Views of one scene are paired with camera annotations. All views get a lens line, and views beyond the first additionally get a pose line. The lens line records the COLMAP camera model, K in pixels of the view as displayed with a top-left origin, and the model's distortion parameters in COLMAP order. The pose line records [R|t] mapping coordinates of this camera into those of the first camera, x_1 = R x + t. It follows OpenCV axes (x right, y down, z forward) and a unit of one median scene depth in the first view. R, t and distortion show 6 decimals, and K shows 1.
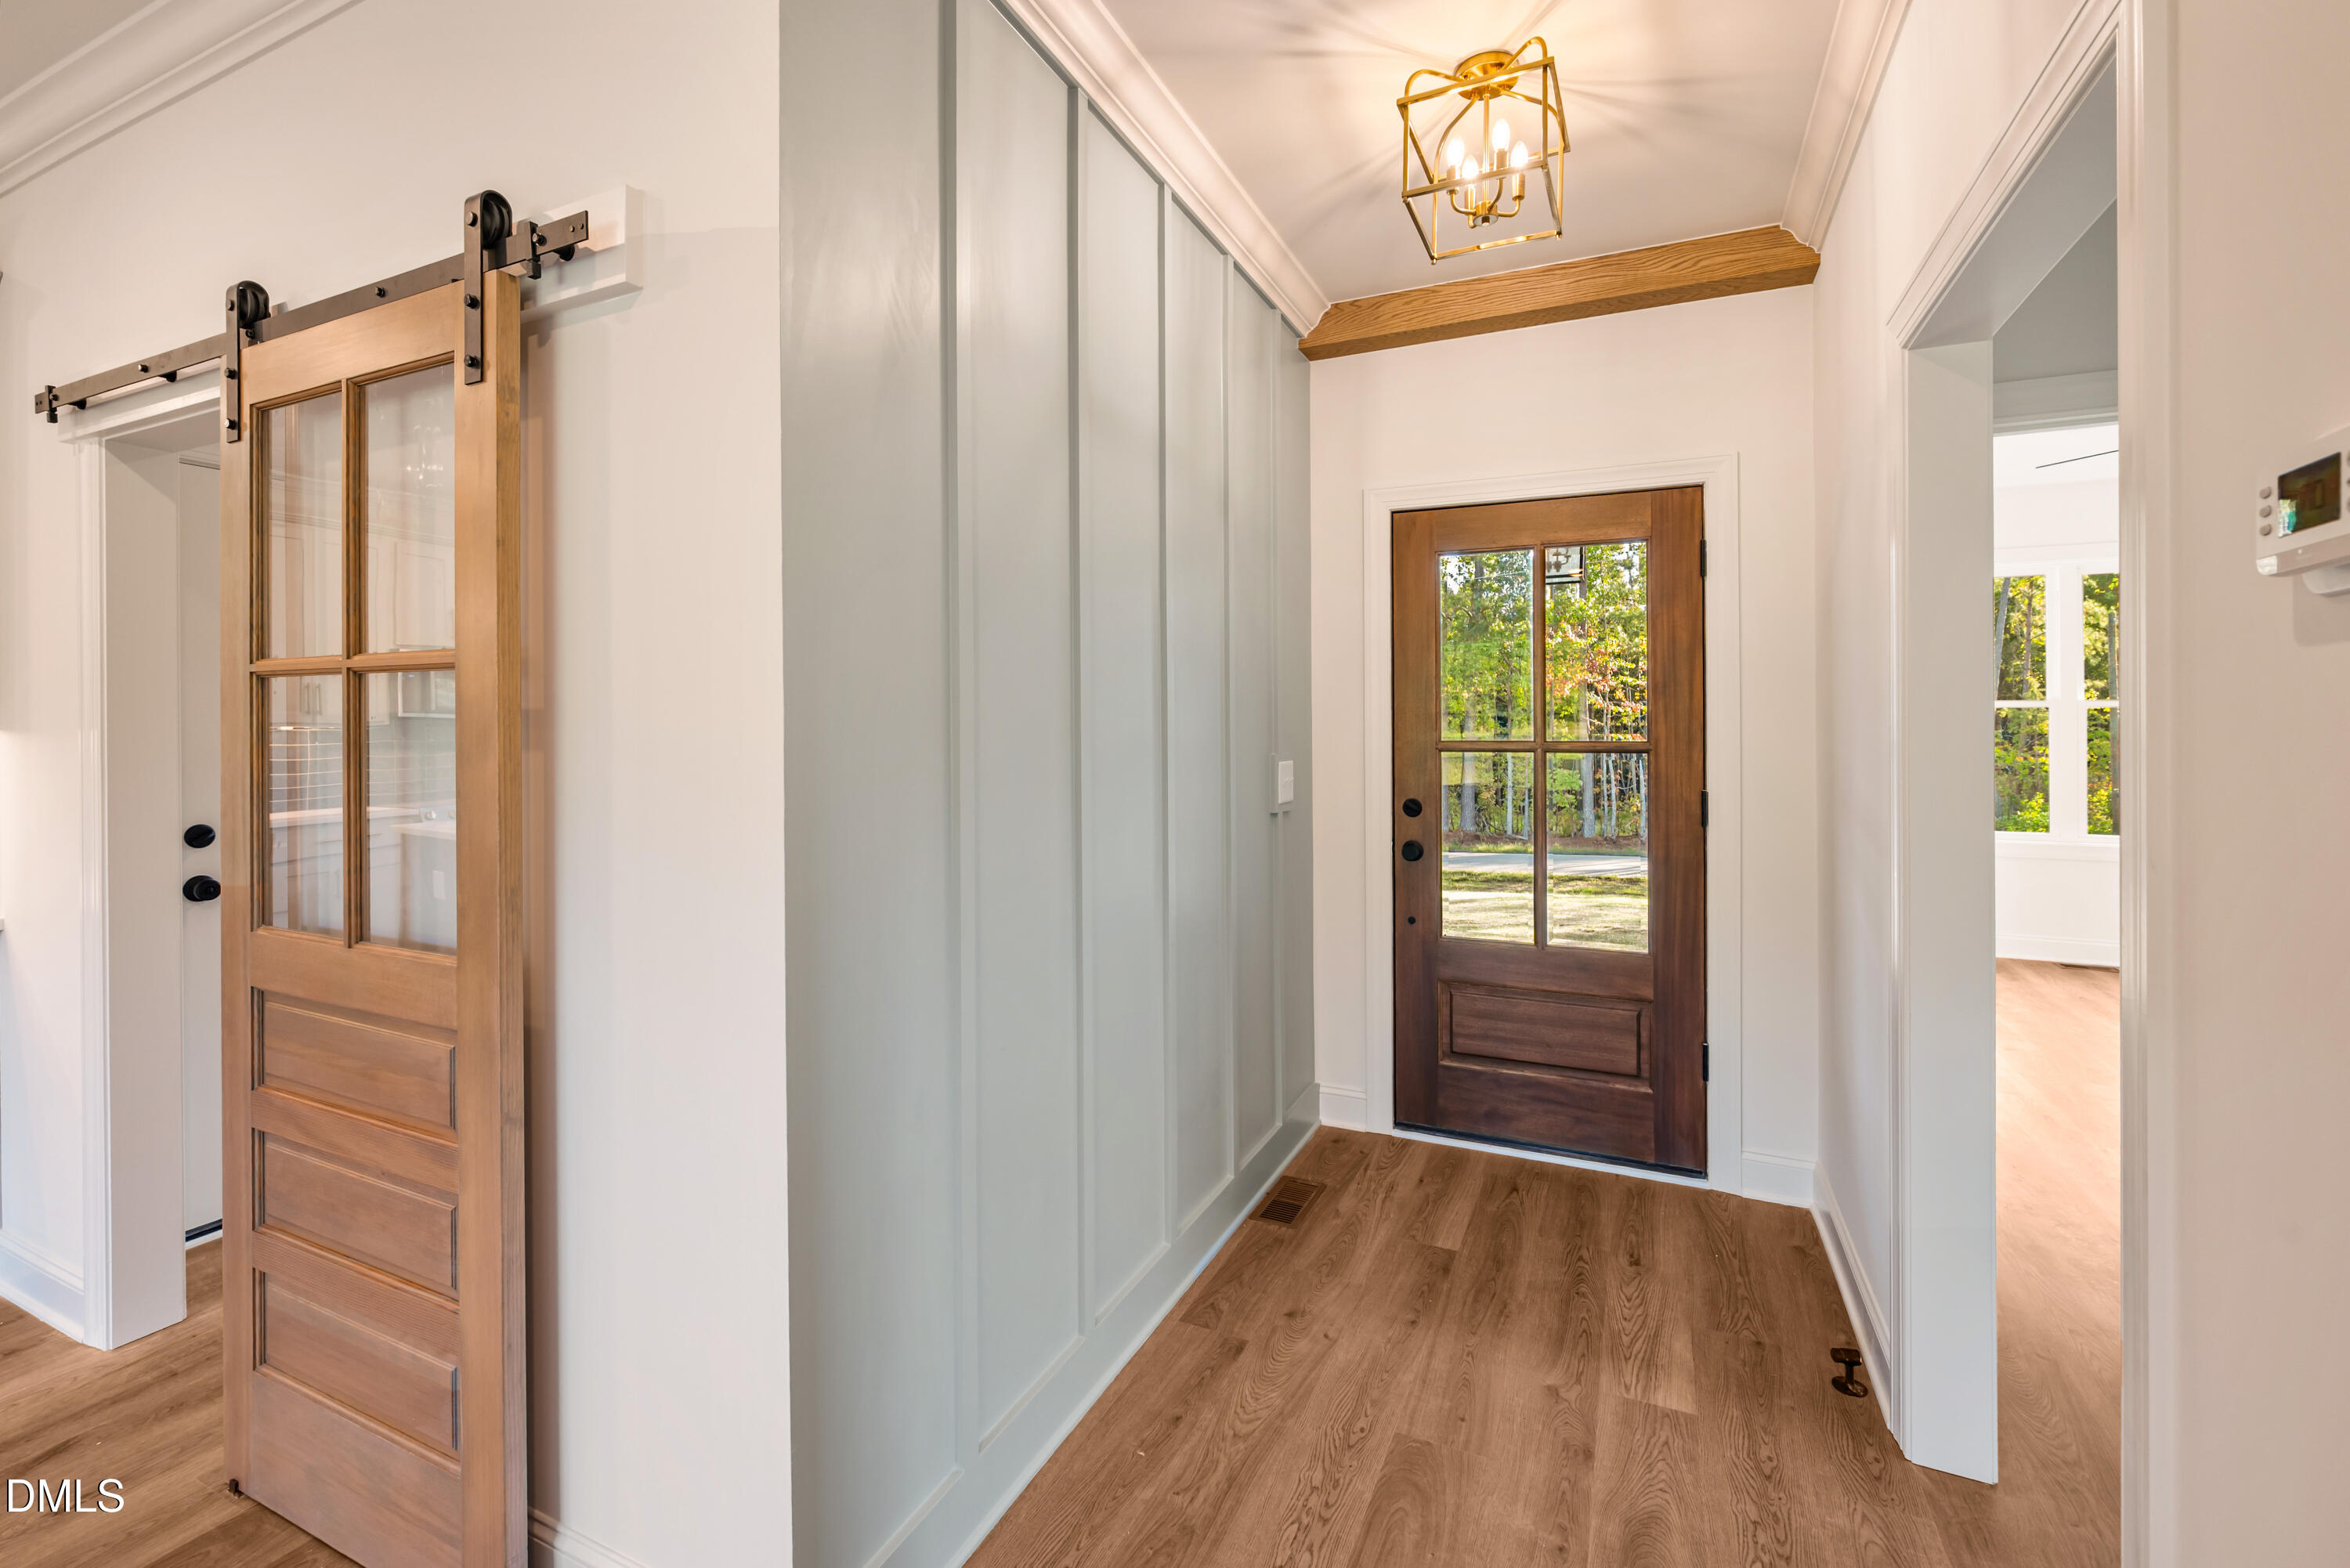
lens RADIAL K [[987.4, 0, 1217.6], [0, 987.4, 721.1], [0, 0, 1]] dist [-0.001864, -0.000488]
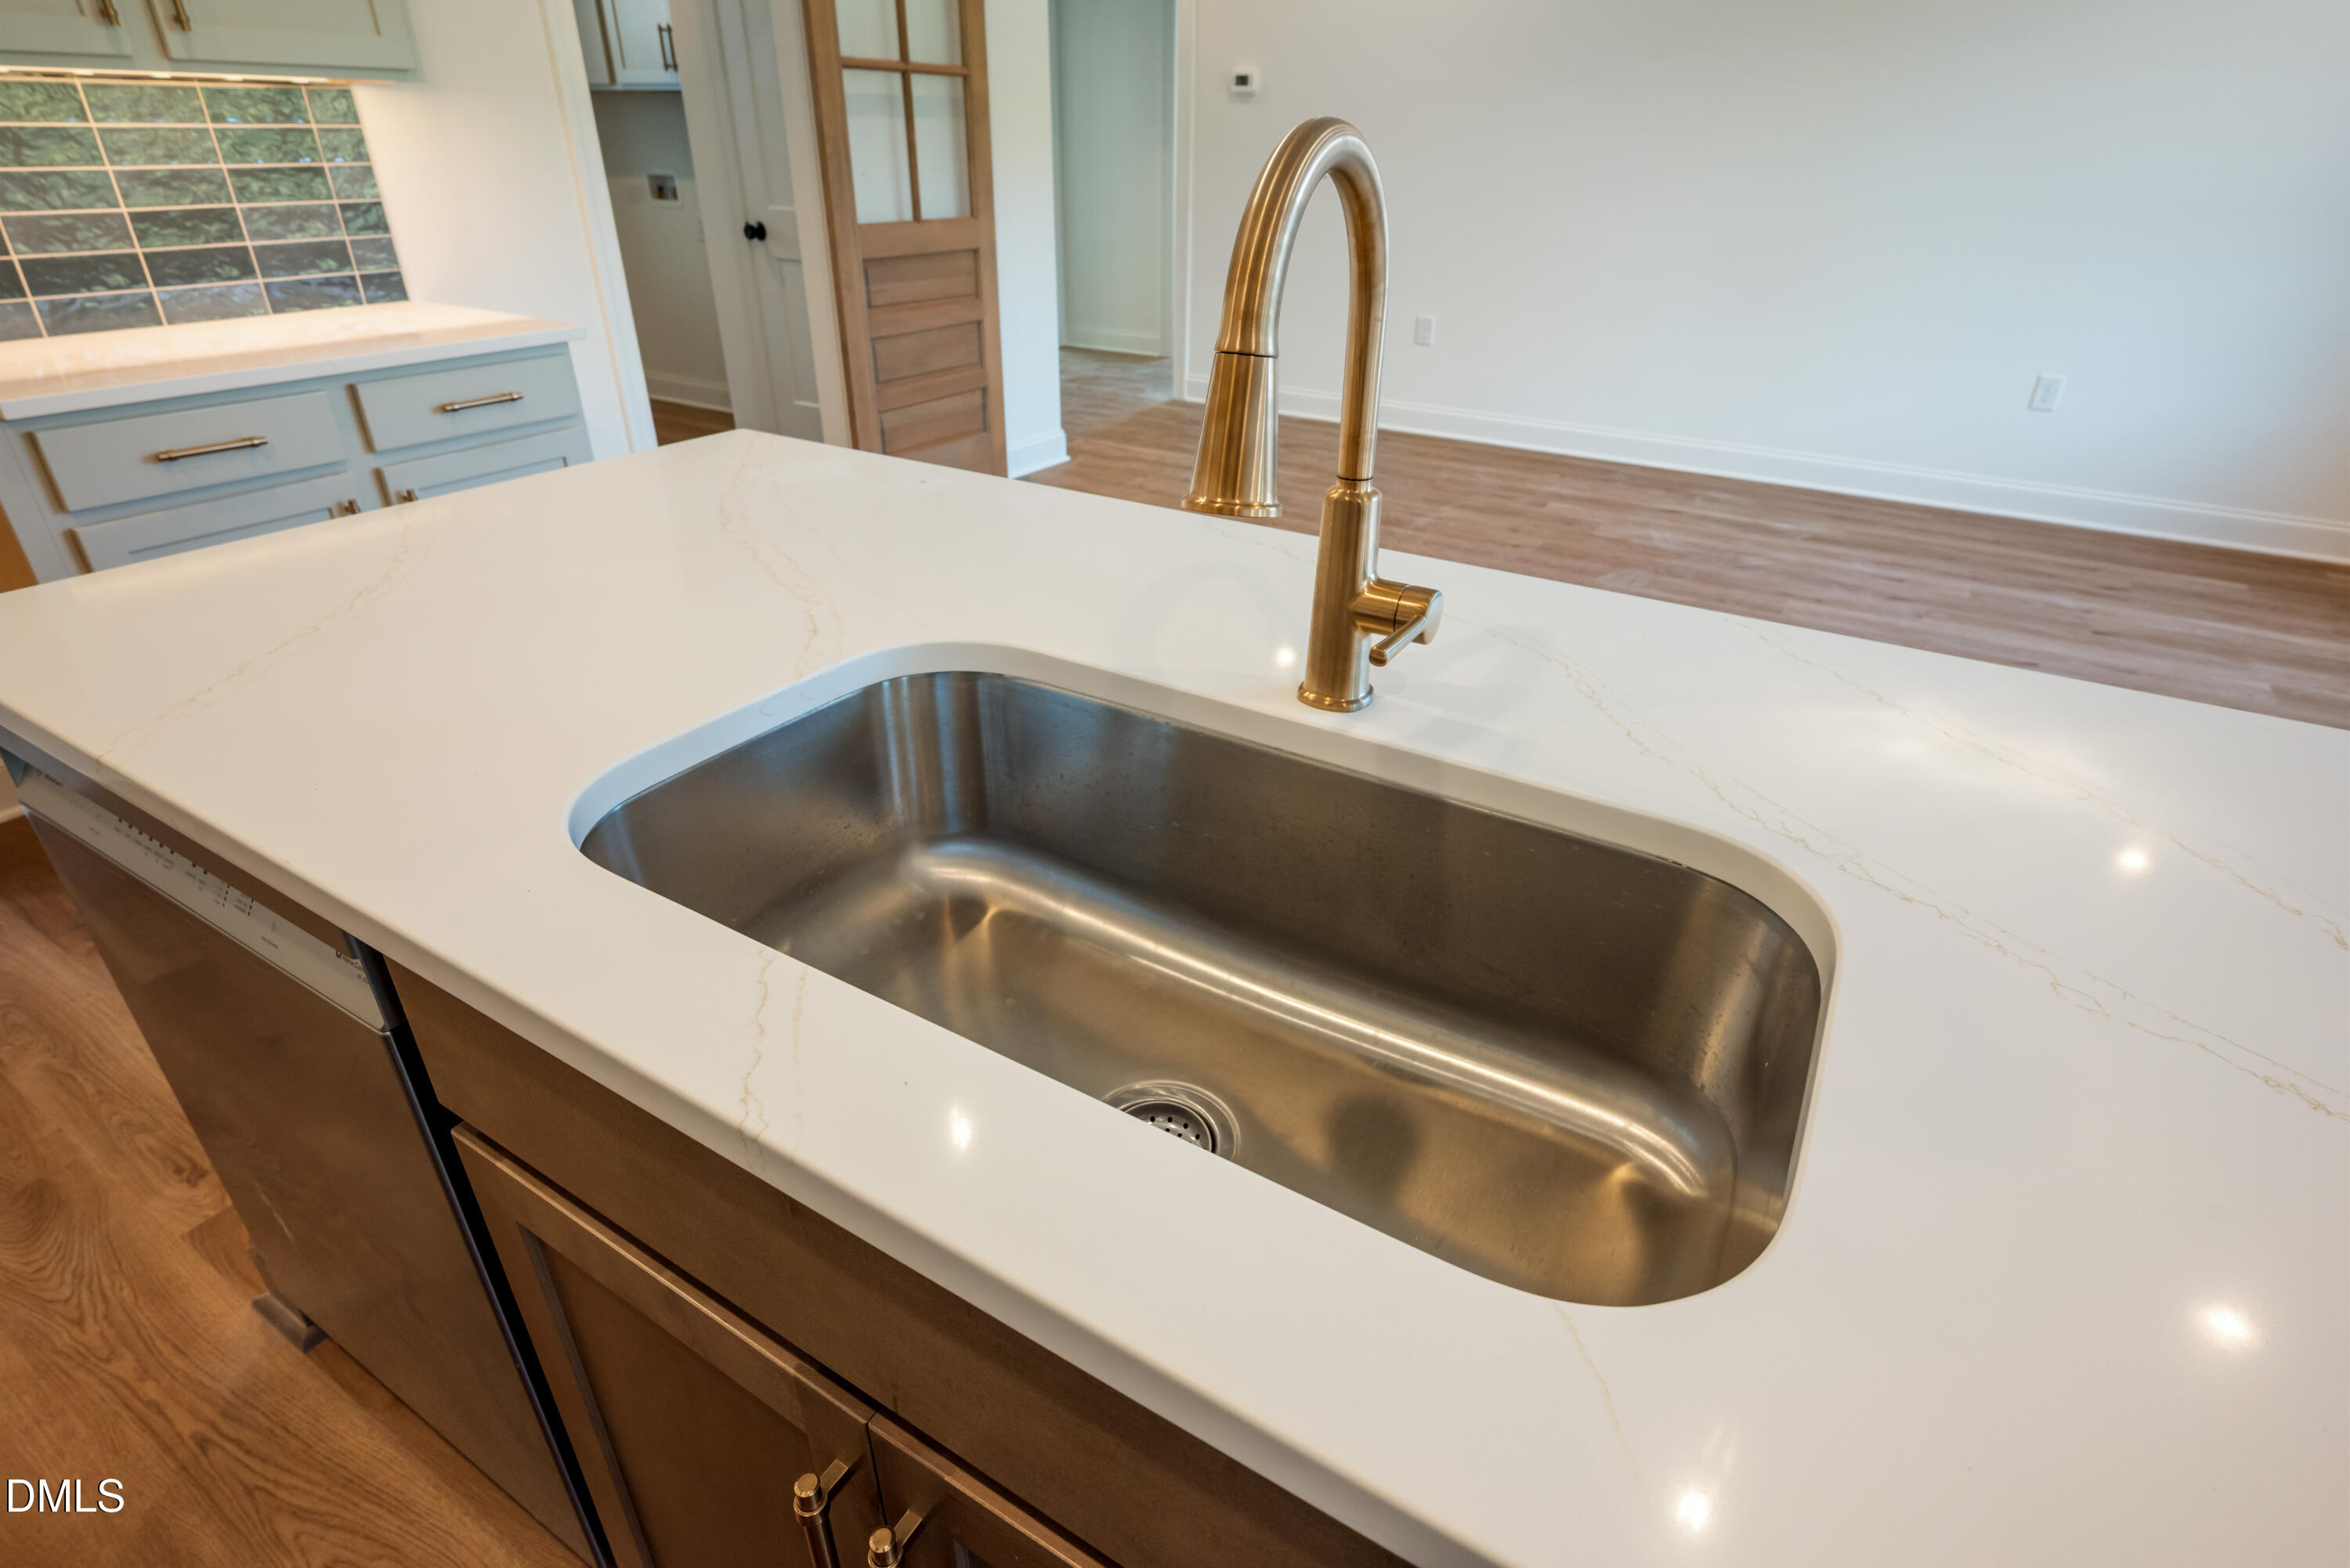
lens RADIAL K [[1182.9, 0, 1181.9], [0, 1182.9, 776.5], [0, 0, 1]] dist [-0.002340, -0.000600]
pose [[0.137838, -0.467911, 0.872960, -1.982294], [-0.021358, 0.879764, 0.474930, 0.031976], [-0.990224, -0.084108, 0.111272, 0.041741]]
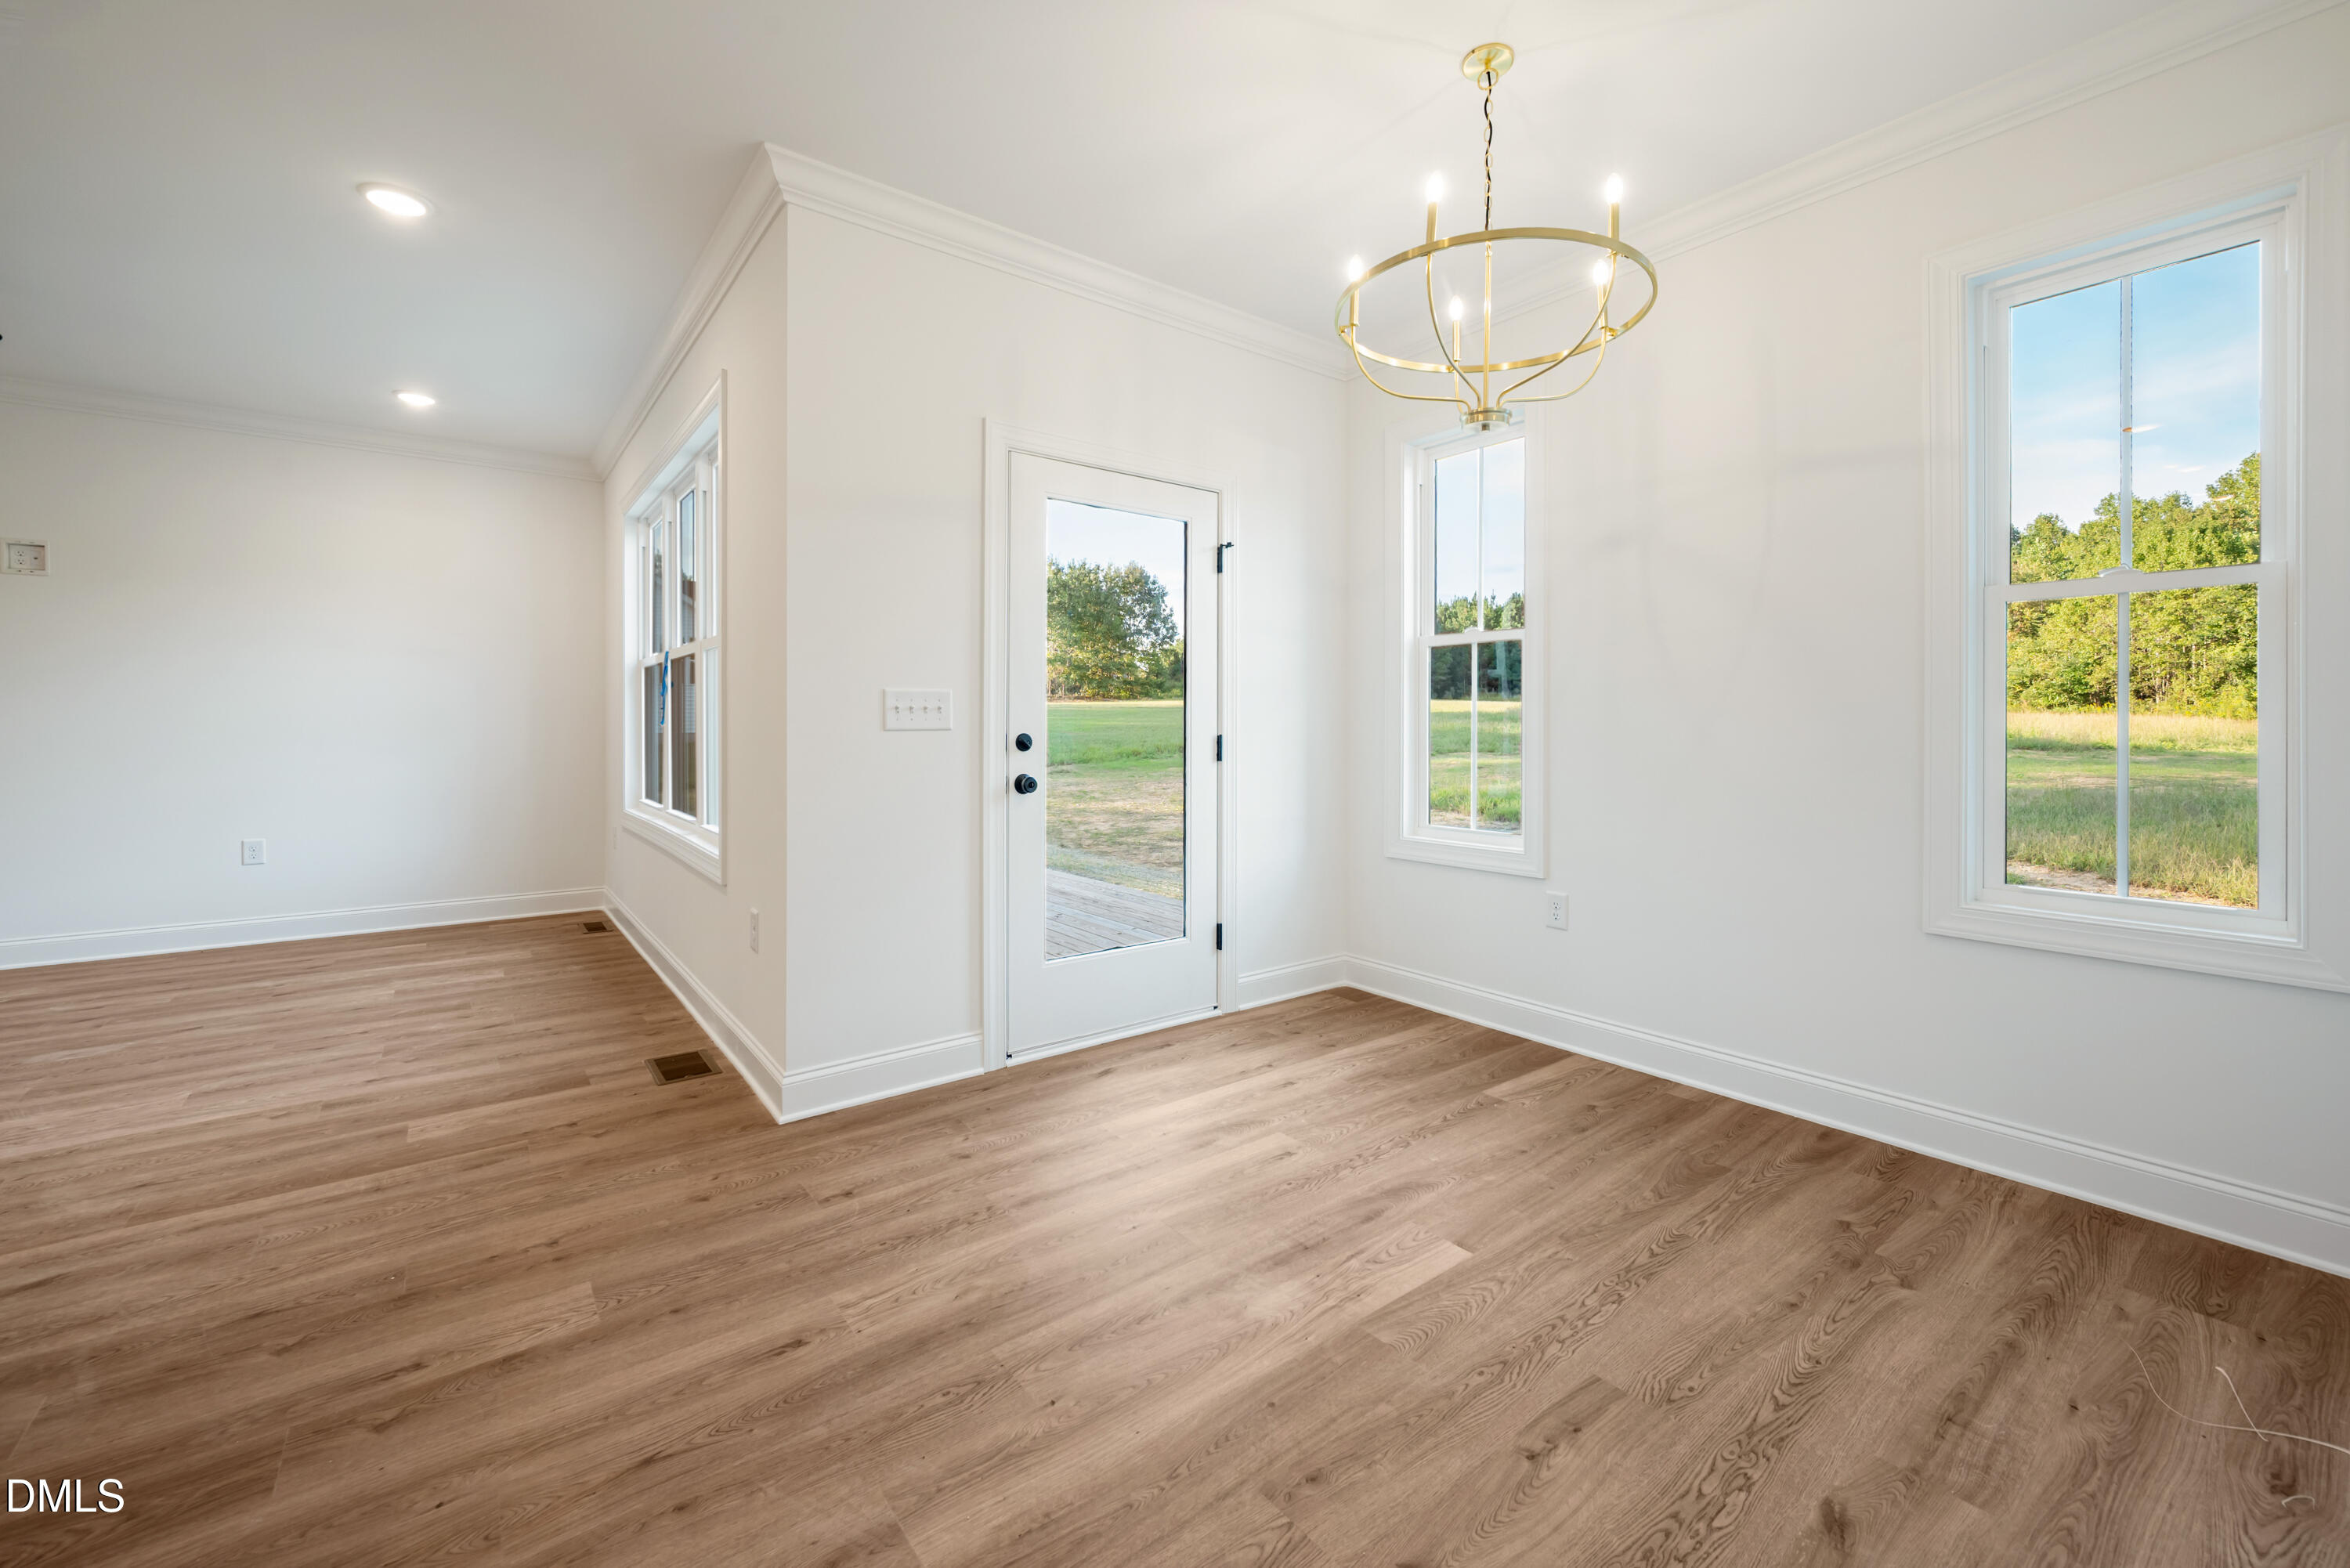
lens RADIAL K [[950.6, 0, 1196.5], [0, 950.6, 732.9], [0, 0, 1]] dist [-0.003515, 0.000314]
pose [[-0.878418, -0.000990, 0.477892, -2.516656], [0.000610, 0.999995, 0.003193, 0.086056], [-0.477892, 0.003096, -0.878413, -0.194037]]
